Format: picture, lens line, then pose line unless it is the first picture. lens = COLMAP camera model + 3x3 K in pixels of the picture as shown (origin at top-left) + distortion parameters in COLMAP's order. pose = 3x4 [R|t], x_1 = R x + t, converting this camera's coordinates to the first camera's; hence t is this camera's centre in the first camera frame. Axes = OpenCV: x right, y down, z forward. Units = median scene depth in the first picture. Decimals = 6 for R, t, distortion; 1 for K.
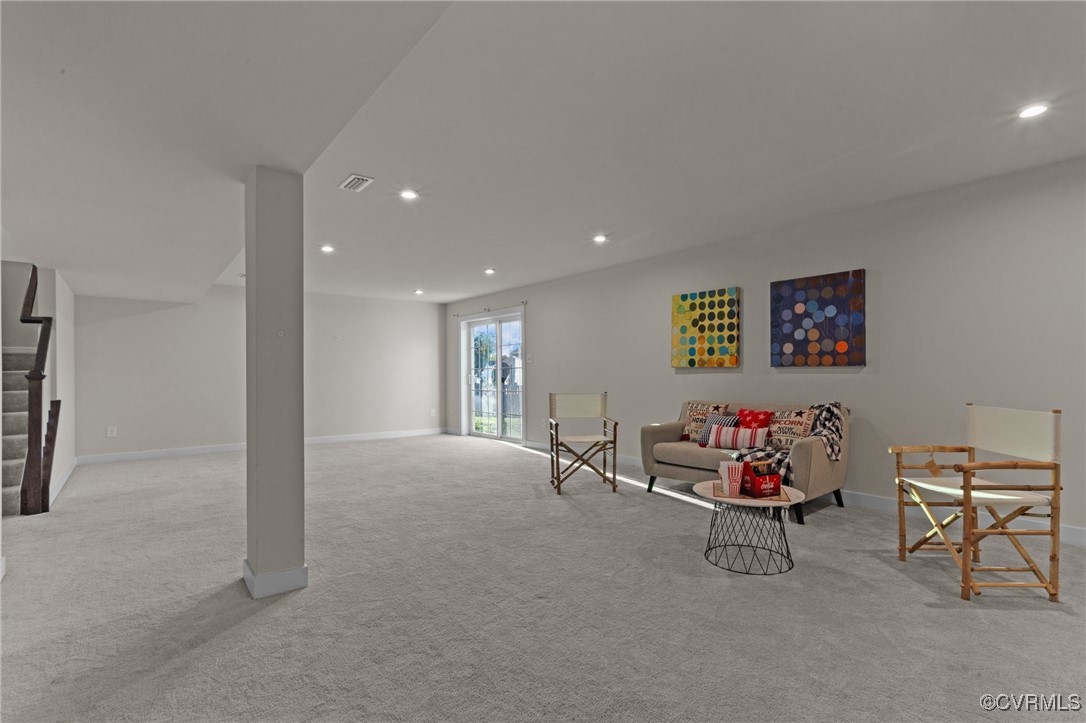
lens RADIAL K [[529.5, 0, 543.2], [0, 529.5, 364.6], [0, 0, 1]] dist [-0.001668, -0.000301]
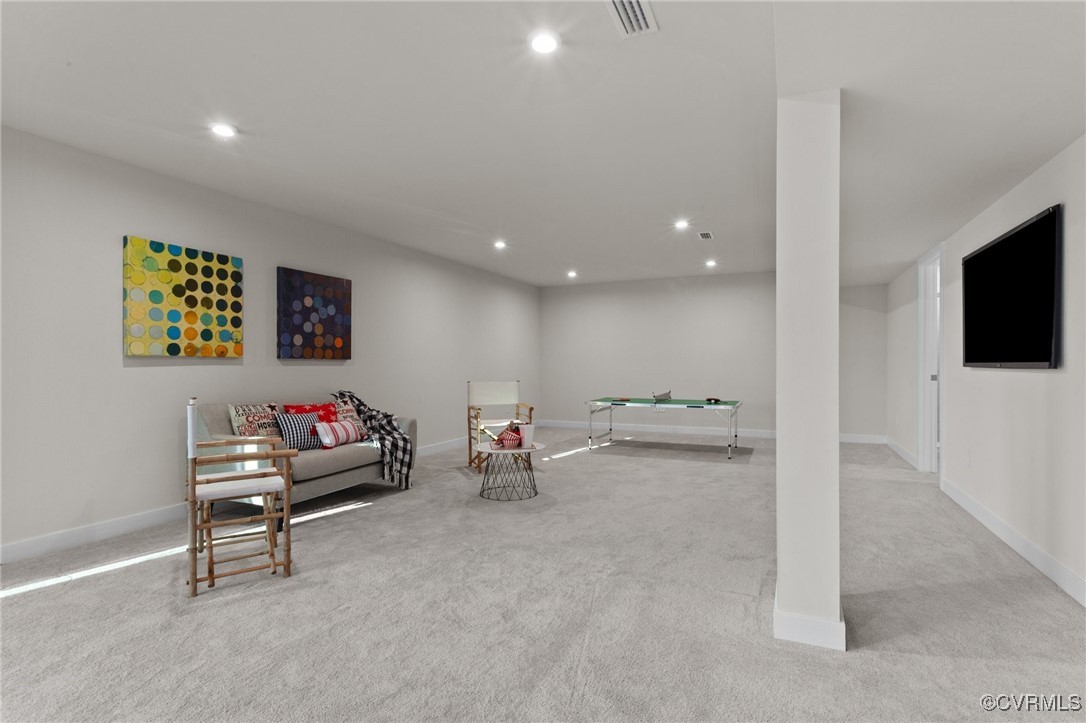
lens RADIAL K [[529.5, 0, 543.0], [0, 529.5, 367.5], [0, 0, 1]] dist [-0.001668, -0.000301]
pose [[-0.465182, -0.000424, 0.885215, -0.560810], [-0.012435, 0.999904, -0.006055, 0.018775], [-0.885128, -0.013825, -0.465143, 0.958003]]
